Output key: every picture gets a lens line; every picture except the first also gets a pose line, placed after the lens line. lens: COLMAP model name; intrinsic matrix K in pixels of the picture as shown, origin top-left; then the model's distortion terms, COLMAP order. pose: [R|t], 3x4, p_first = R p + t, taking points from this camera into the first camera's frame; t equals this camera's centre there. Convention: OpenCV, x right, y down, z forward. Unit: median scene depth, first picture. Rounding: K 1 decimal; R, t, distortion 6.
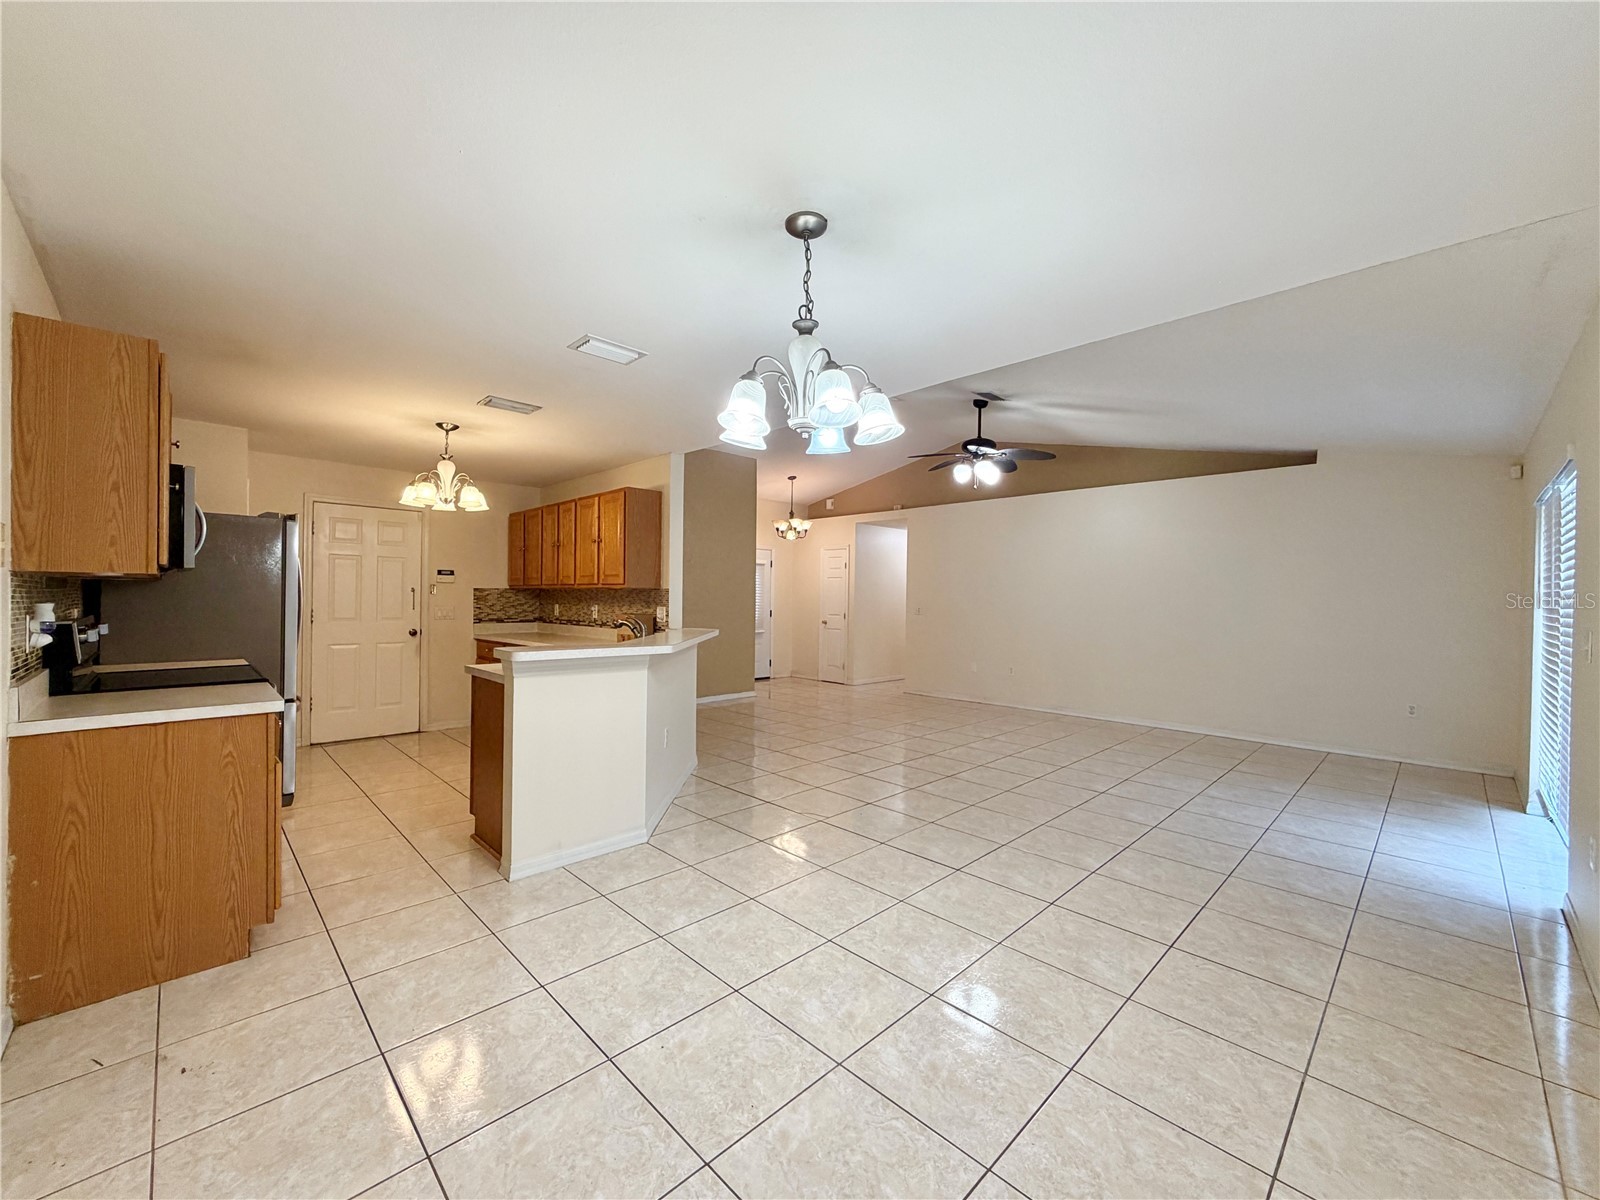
lens RADIAL K [[637.1, 0, 795.5], [0, 637.1, 599.1], [0, 0, 1]] dist [-0.001894, -0.000134]
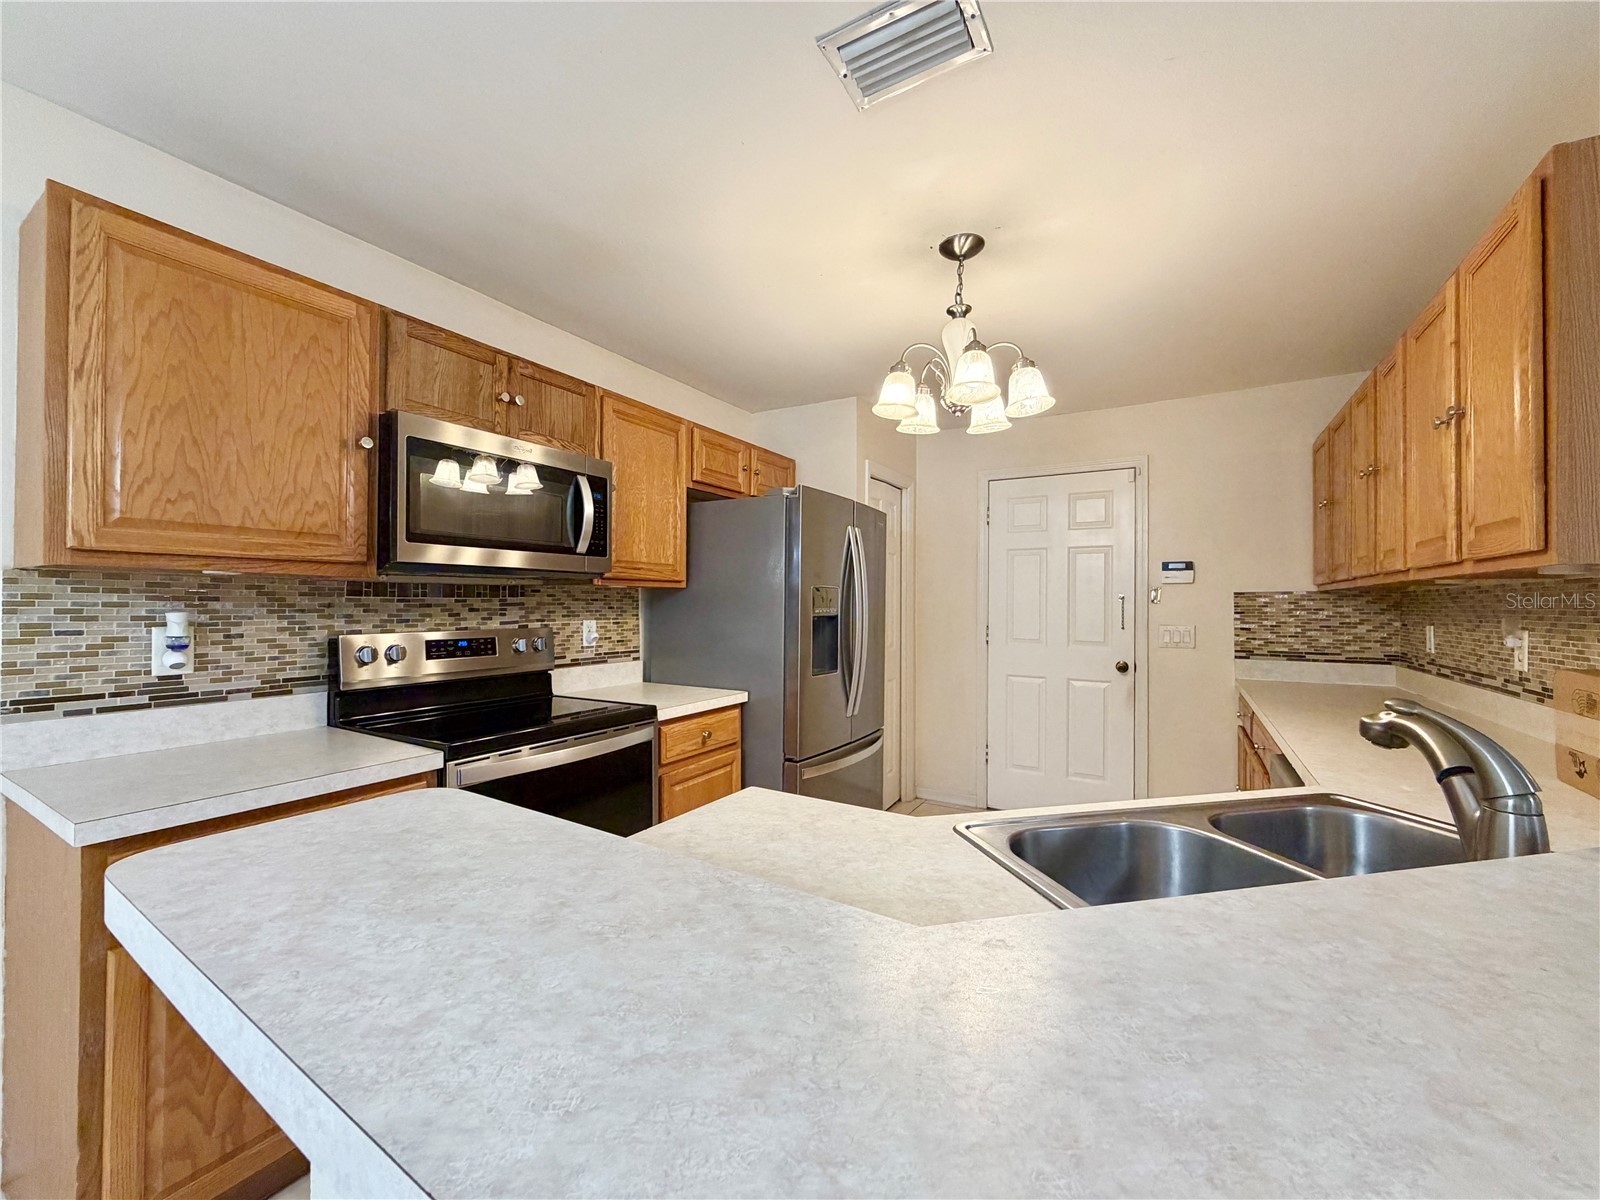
lens RADIAL K [[638.0, 0, 794.9], [0, 638.0, 599.3], [0, 0, 1]] dist [-0.000152, -0.000225]
pose [[0.250172, -0.016377, -0.968063, -0.095820], [-0.005165, 0.999820, -0.018249, 0.000404], [0.968188, 0.009565, 0.250042, 0.603072]]
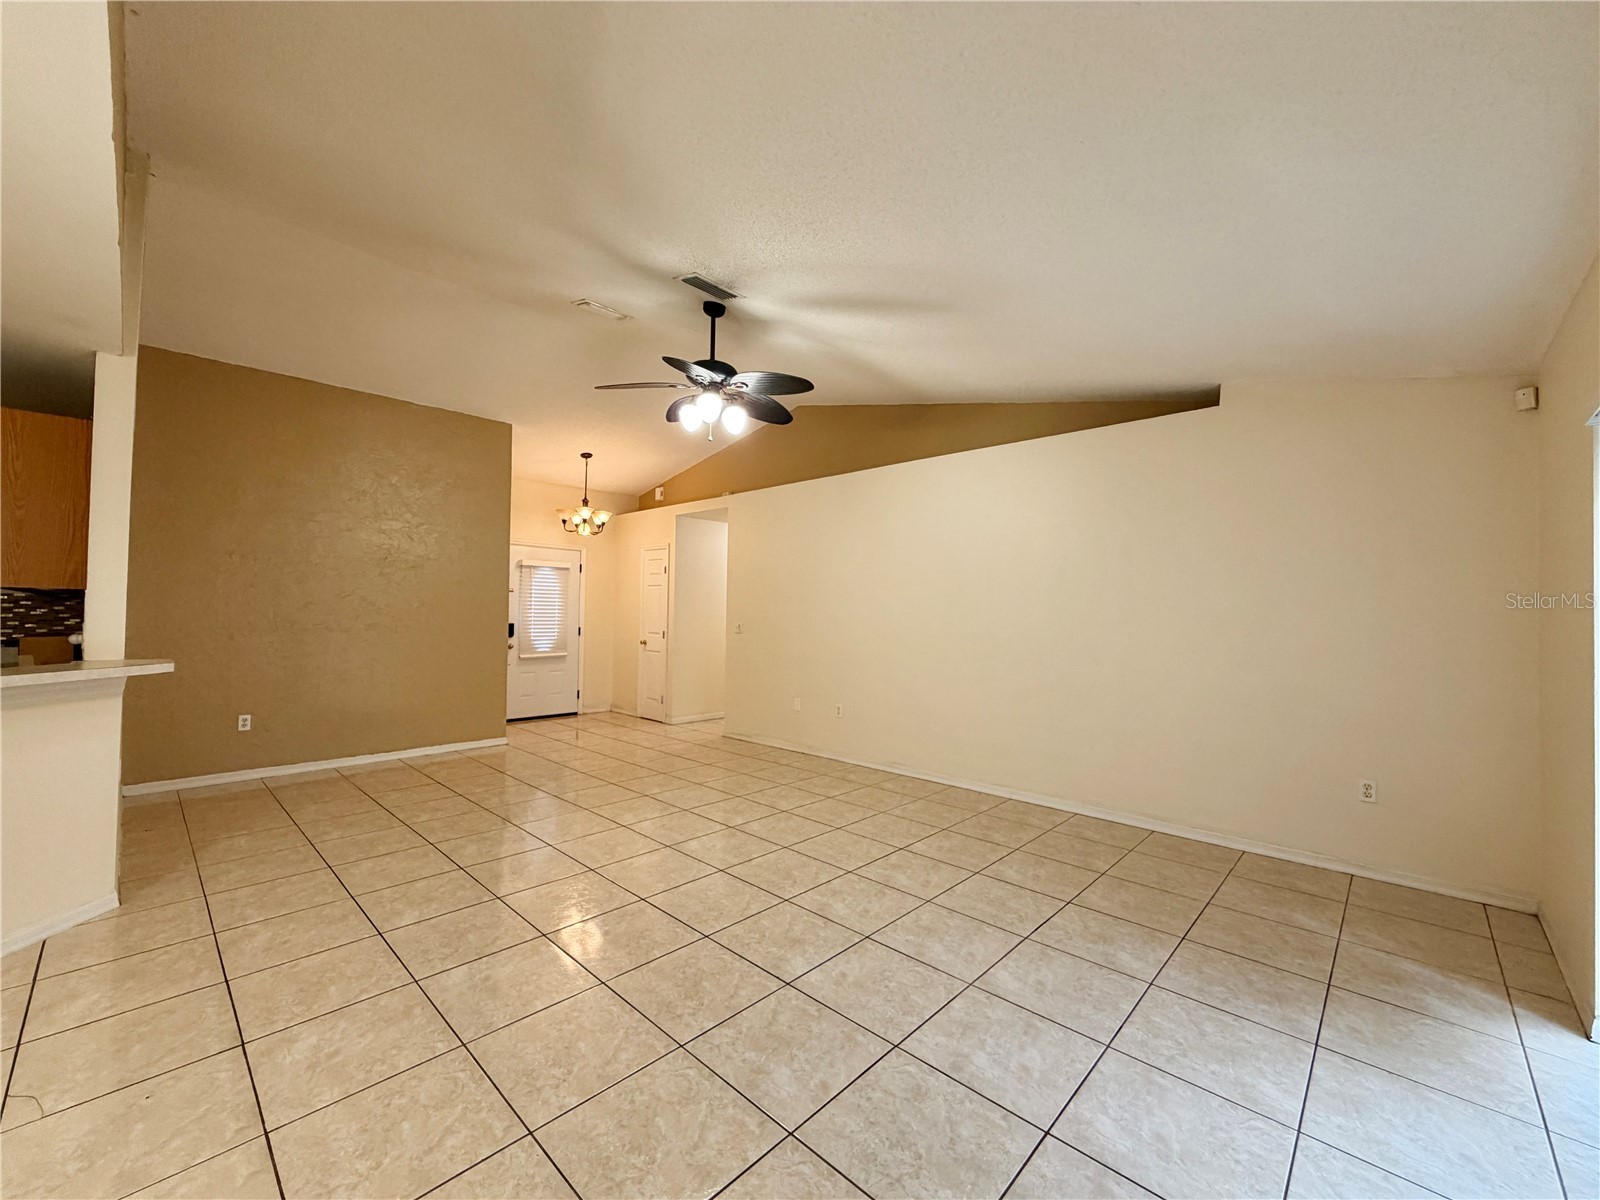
lens RADIAL K [[641.0, 0, 801.4], [0, 641.0, 583.1], [0, 0, 1]] dist [-0.005594, -0.000557]
pose [[0.999093, 0.000869, 0.042568, 0.384509], [0.001333, 0.998663, -0.051678, 0.008018], [-0.042556, 0.051688, 0.997756, 0.384558]]
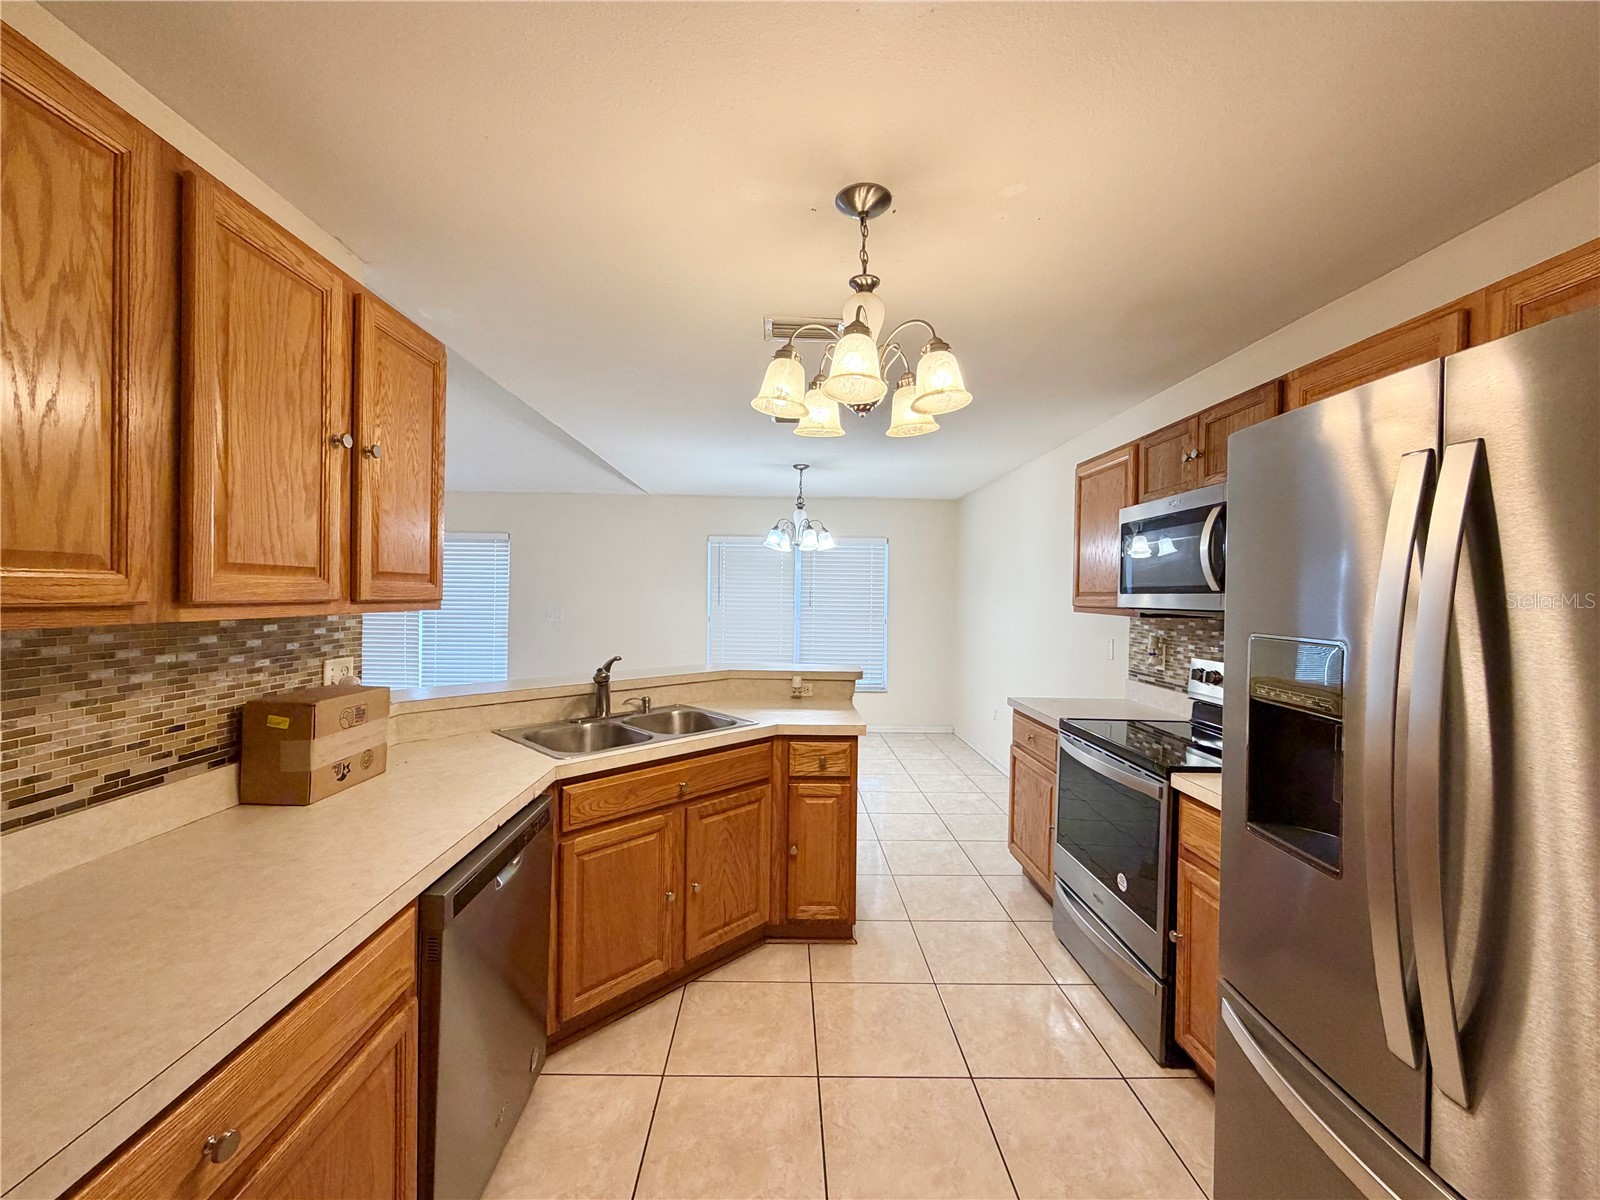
lens RADIAL K [[637.1, 0, 795.5], [0, 637.1, 599.1], [0, 0, 1]] dist [-0.001894, -0.000134]
pose [[-0.731868, -0.027108, 0.680907, -0.617819], [-0.021661, 0.999629, 0.016515, -0.032812], [-0.681102, -0.002662, -0.732184, 1.030527]]
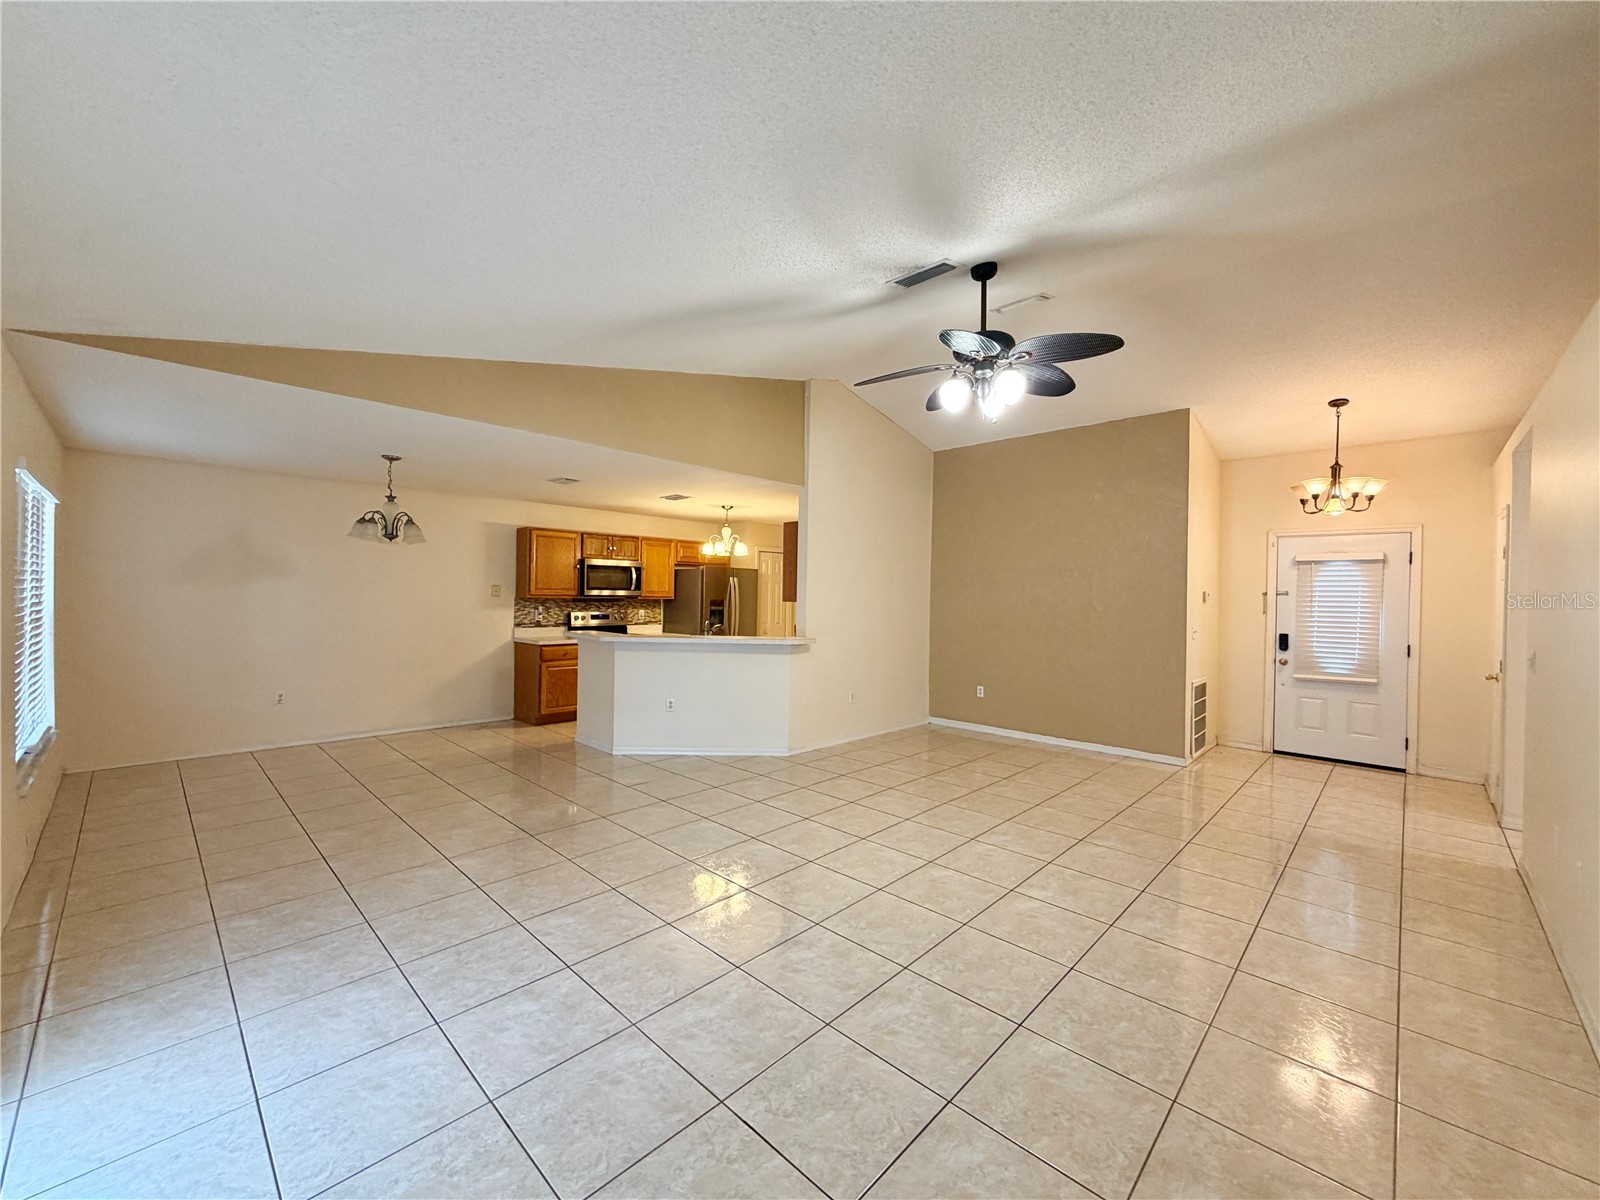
lens RADIAL K [[638.0, 0, 794.9], [0, 638.0, 599.3], [0, 0, 1]] dist [-0.000152, -0.000225]
pose [[0.031030, -0.004531, -0.999508, 0.917217], [-0.019525, 0.999796, -0.005138, -0.016026], [0.999328, 0.019675, 0.030935, 0.895960]]
